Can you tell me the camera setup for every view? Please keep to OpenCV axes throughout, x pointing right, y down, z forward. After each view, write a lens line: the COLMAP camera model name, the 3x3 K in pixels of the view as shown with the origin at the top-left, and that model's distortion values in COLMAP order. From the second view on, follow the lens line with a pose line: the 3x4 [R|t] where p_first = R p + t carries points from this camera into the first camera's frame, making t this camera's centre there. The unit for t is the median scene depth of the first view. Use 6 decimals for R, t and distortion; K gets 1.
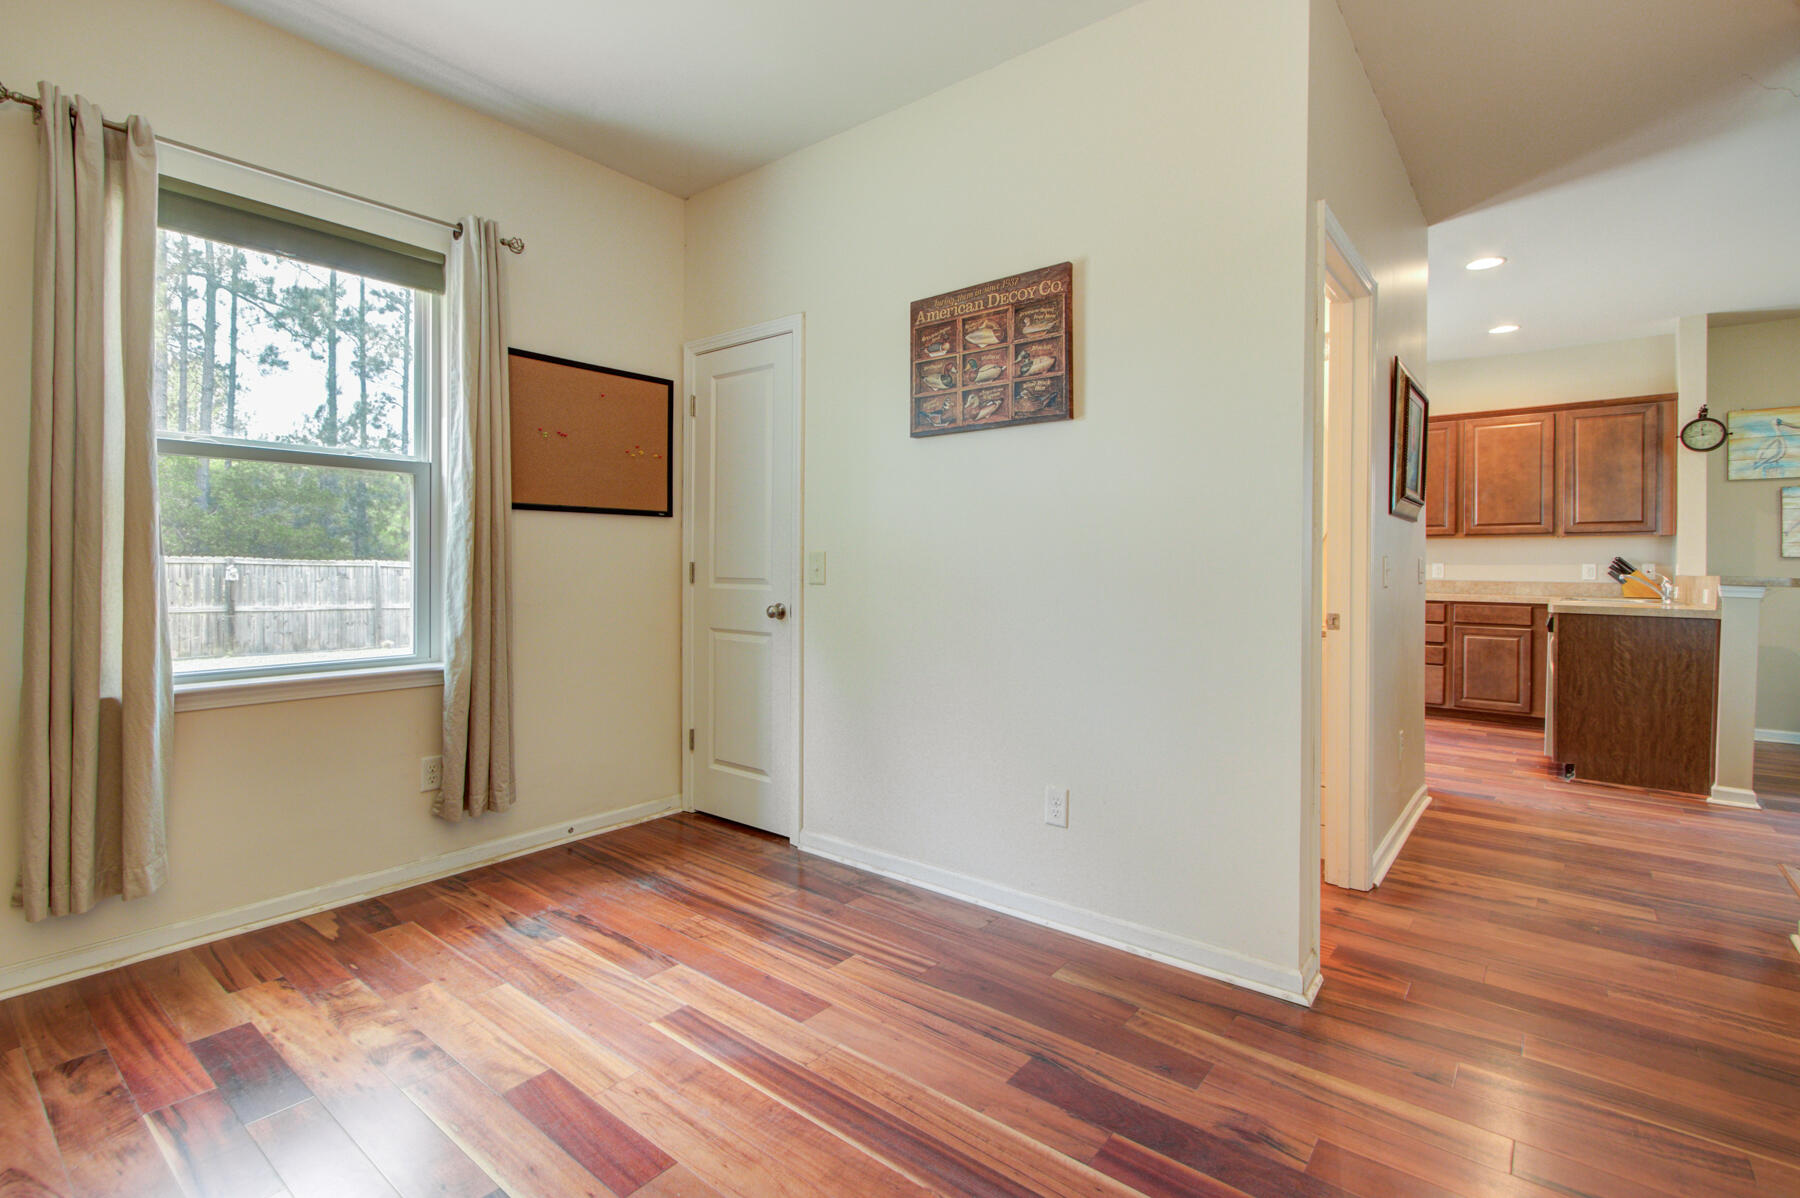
lens RADIAL K [[831.1, 0, 902.5], [0, 831.1, 568.9], [0, 0, 1]] dist [0.001446, 0.005012]
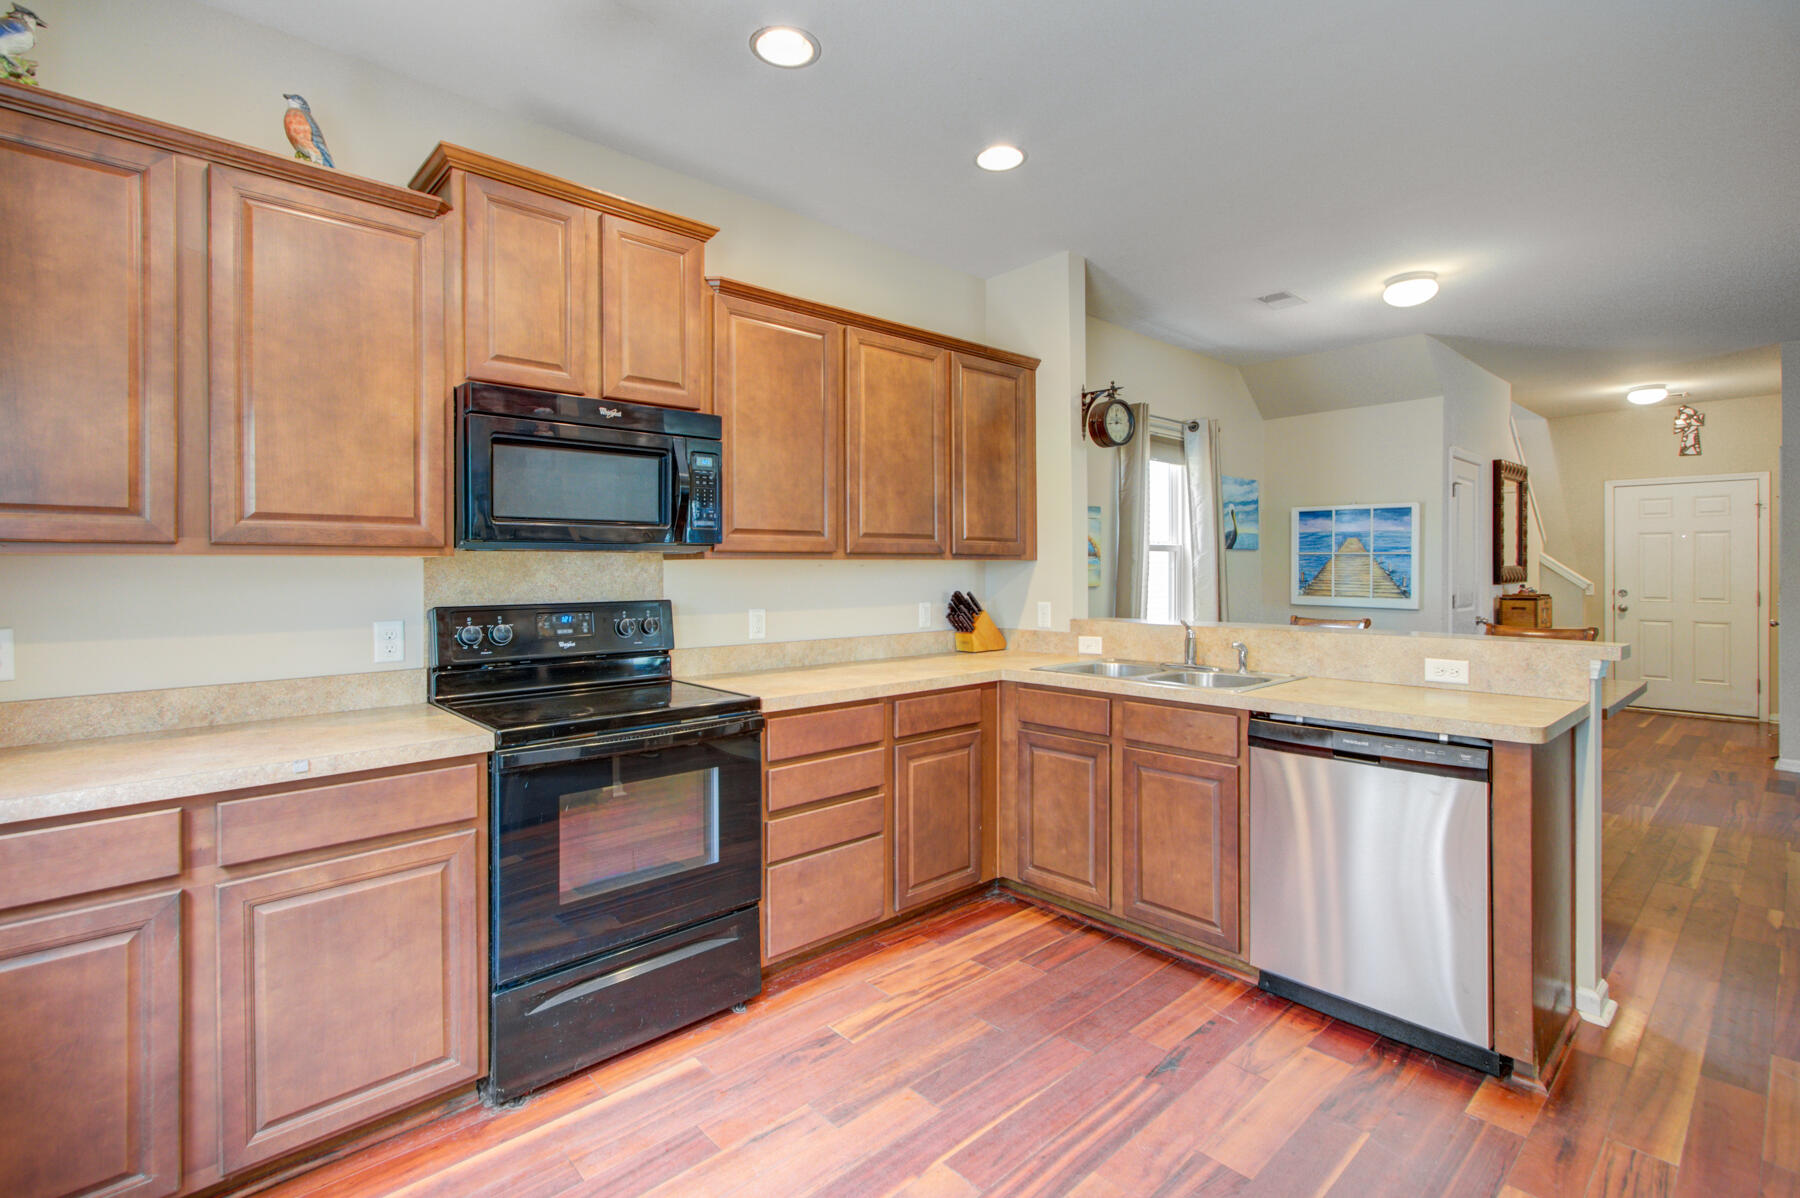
lens RADIAL K [[831.1, 0, 877.6], [0, 831.1, 570.3], [0, 0, 1]] dist [0.001446, 0.005012]
pose [[0.158403, -0.010757, 0.987316, 0.190215], [0.007410, 0.999925, 0.009705, -0.036773], [-0.987347, 0.005779, 0.158471, 0.926927]]
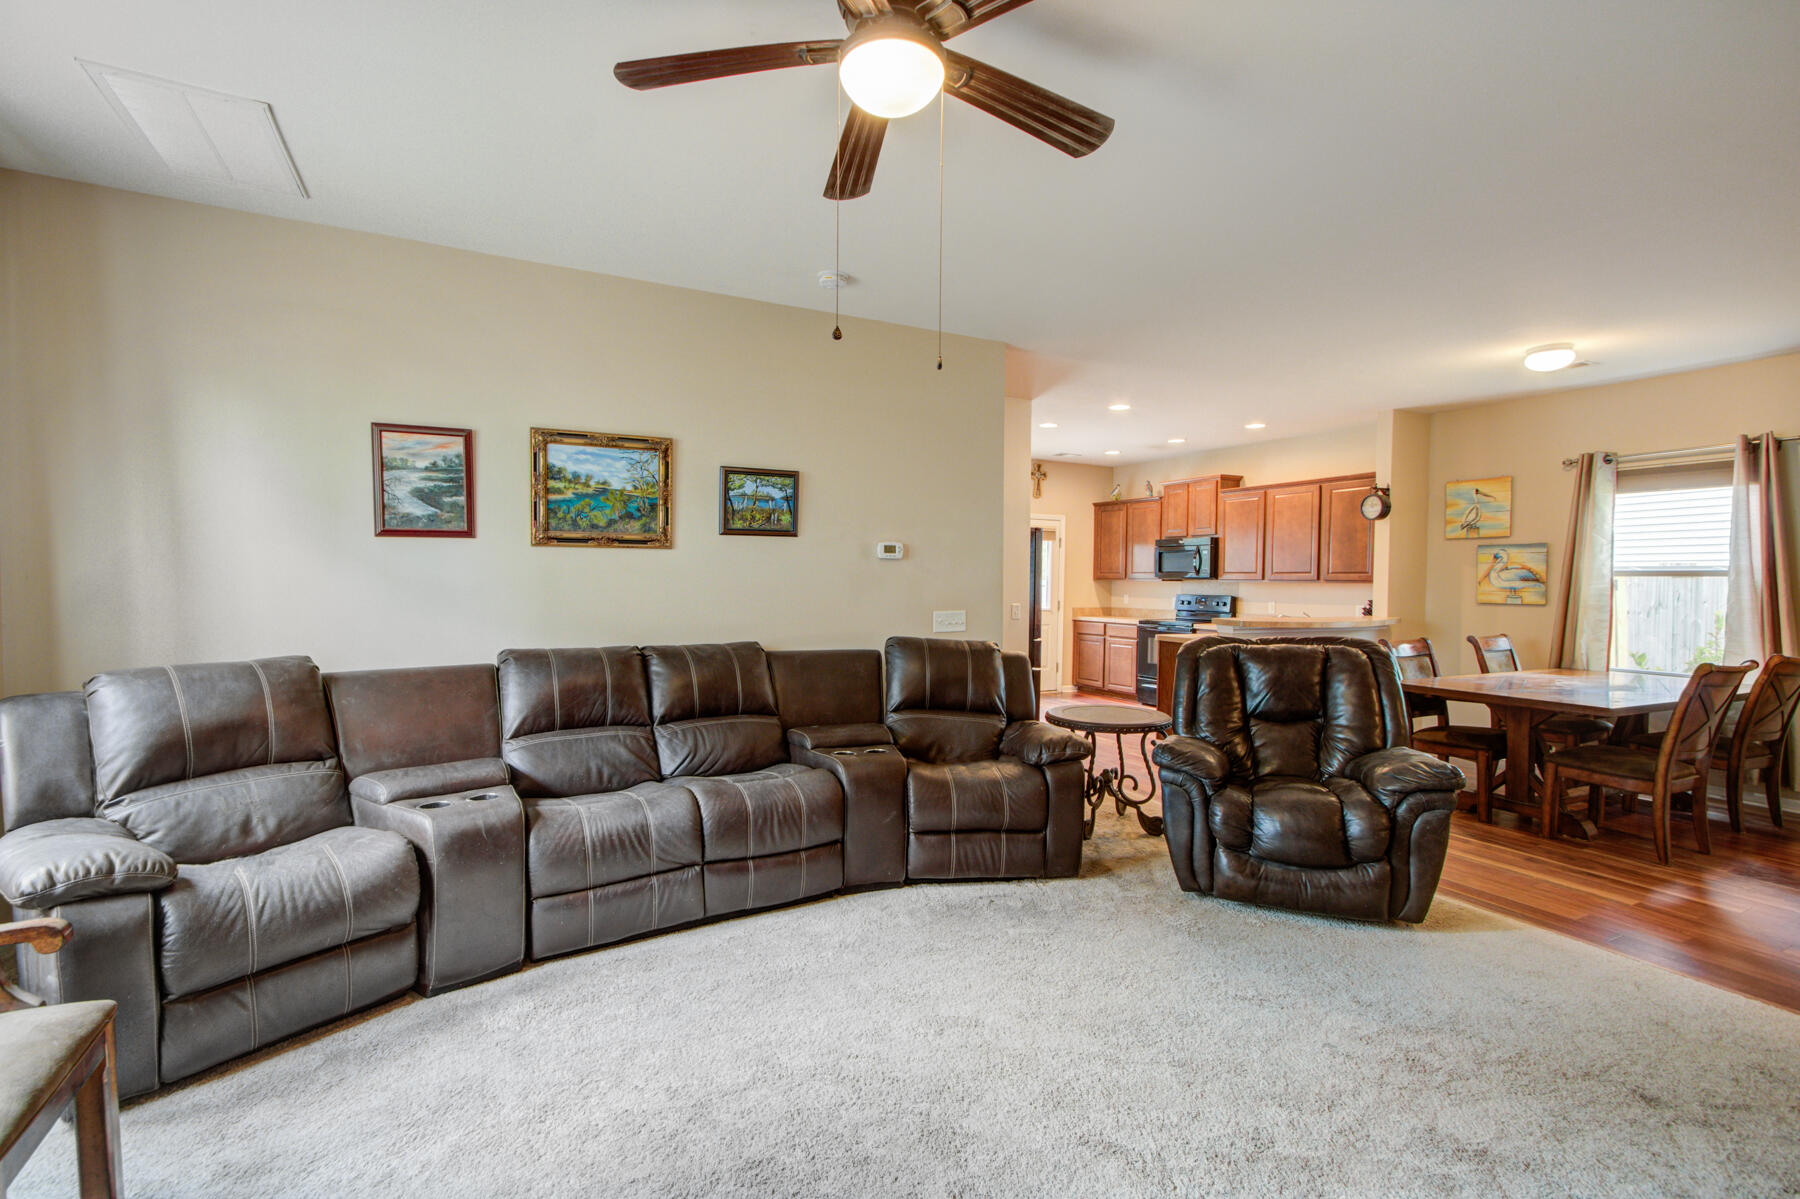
lens RADIAL K [[831.1, 0, 896.6], [0, 831.1, 601.6], [0, 0, 1]] dist [0.001446, 0.005012]
pose [[0.913502, 0.012745, -0.406635, 0.690937], [-0.003571, 0.999722, 0.023312, -0.037193], [0.406819, -0.019844, 0.913293, -0.397262]]
